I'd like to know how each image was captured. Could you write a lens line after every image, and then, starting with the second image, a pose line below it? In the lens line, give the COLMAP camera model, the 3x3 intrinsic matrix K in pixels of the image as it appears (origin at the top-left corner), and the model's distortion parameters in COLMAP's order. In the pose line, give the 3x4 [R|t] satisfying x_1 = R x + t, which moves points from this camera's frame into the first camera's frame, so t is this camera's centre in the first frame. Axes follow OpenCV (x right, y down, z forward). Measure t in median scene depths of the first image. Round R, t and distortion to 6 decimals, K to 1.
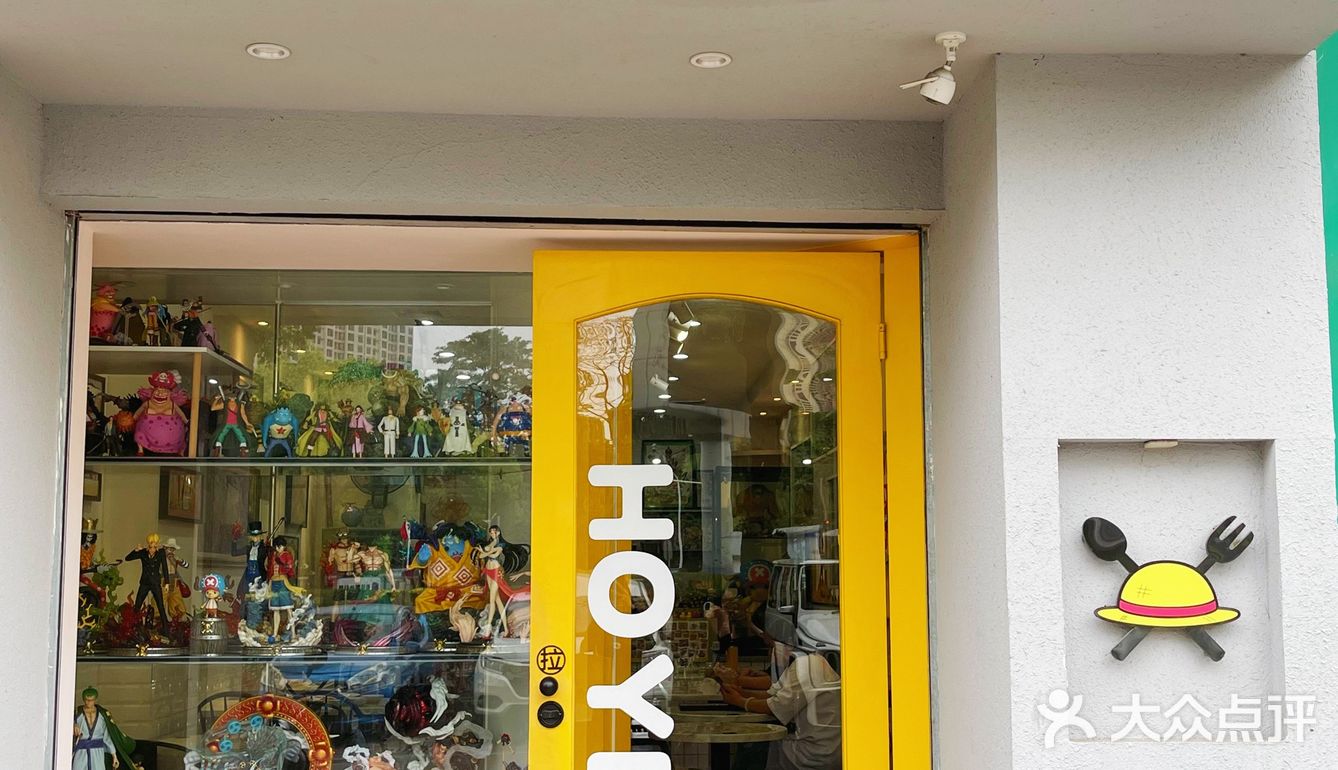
lens RADIAL K [[1354.0, 0, 668.4], [0, 1354.0, 387.2], [0, 0, 1]] dist [0.025185, 0.000000]
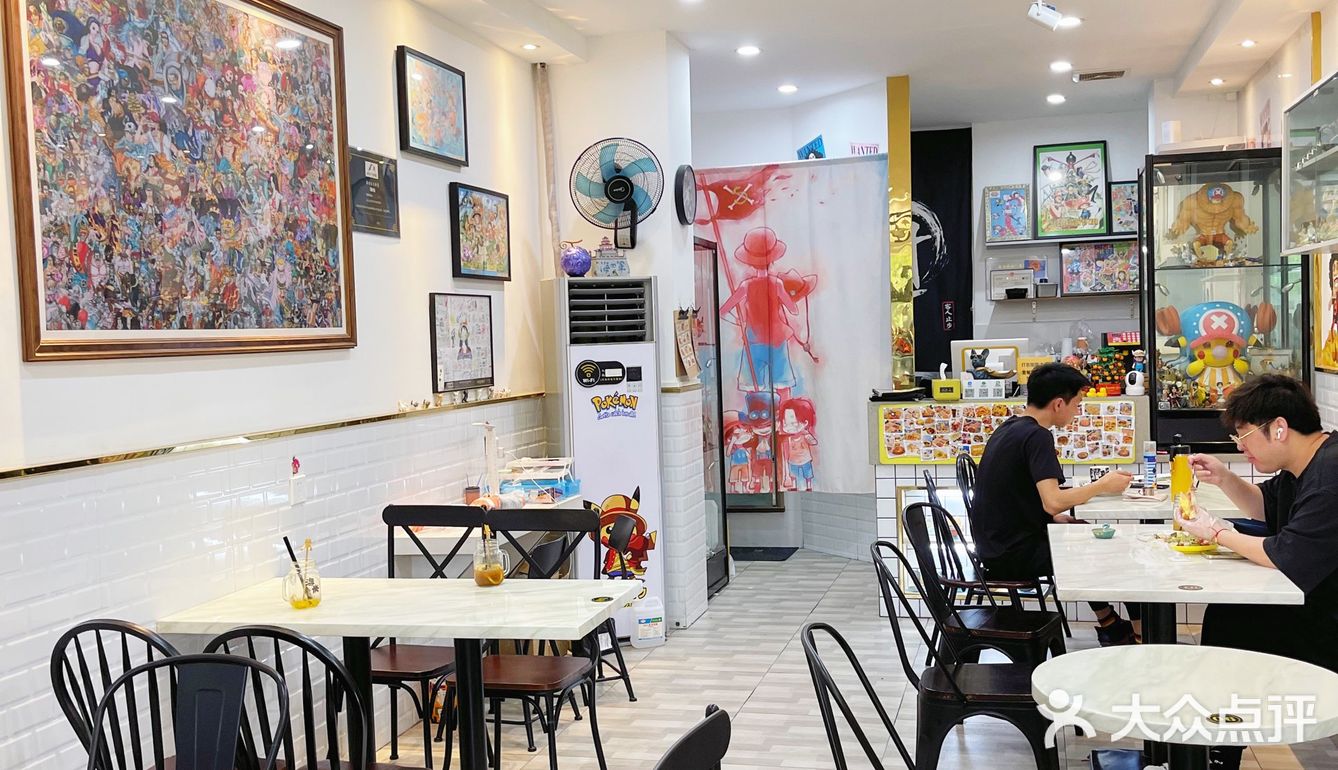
lens RADIAL K [[1354.0, 0, 670.3], [0, 1354.0, 388.6], [0, 0, 1]] dist [0.025185, 0.000000]
pose [[0.956110, -0.019090, -0.292385, 0.007723], [0.072497, 0.982262, 0.172934, 0.040362], [0.283897, -0.186541, 0.940534, 0.336753]]
